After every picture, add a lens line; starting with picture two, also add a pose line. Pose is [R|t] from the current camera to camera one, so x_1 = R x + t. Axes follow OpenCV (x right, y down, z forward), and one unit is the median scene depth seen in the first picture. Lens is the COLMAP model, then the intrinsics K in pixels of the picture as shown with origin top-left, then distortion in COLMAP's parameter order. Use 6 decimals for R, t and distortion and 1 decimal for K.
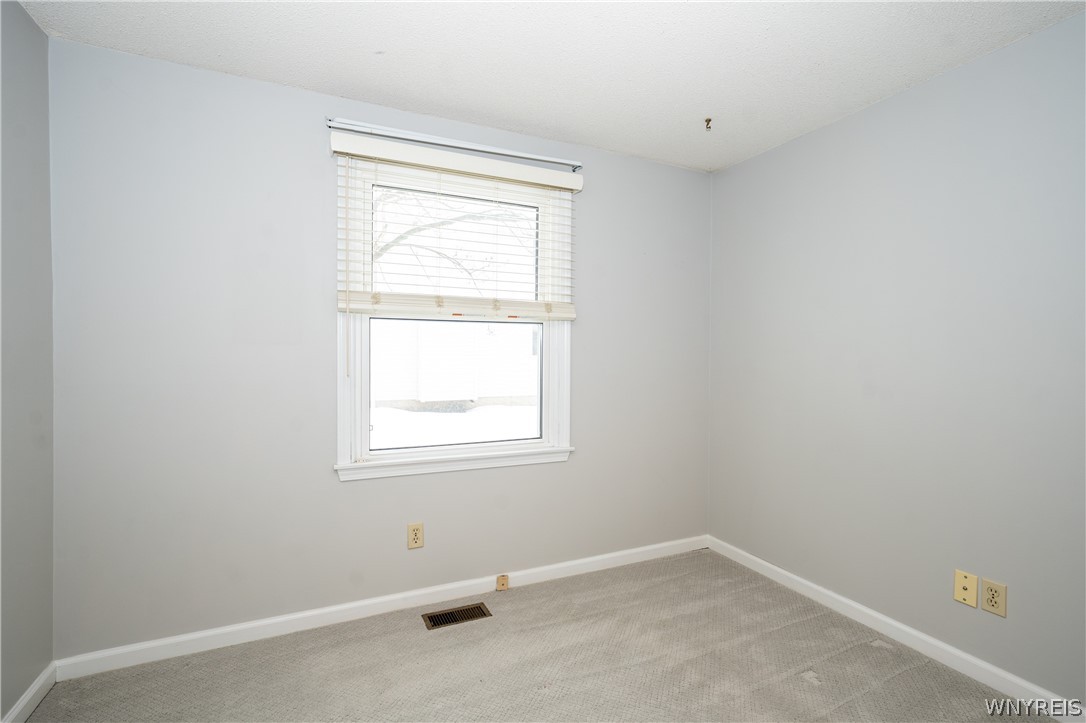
lens RADIAL K [[506.6, 0, 543.1], [0, 506.6, 360.0], [0, 0, 1]] dist [-0.003701, 0.005925]
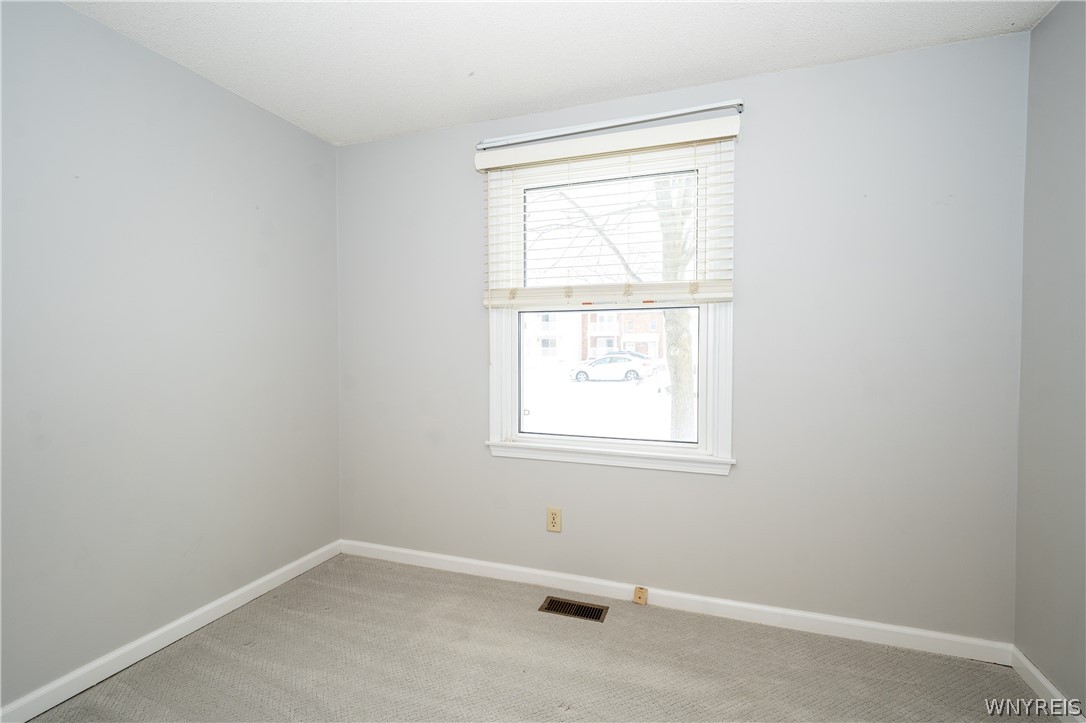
lens RADIAL K [[520.4, 0, 541.2], [0, 520.4, 355.1], [0, 0, 1]] dist [0.000722, 0.000086]
pose [[0.704672, 0.008292, -0.709484, 0.470965], [-0.001487, 0.999947, 0.010210, -0.000794], [0.709531, -0.006140, 0.704647, 0.227224]]
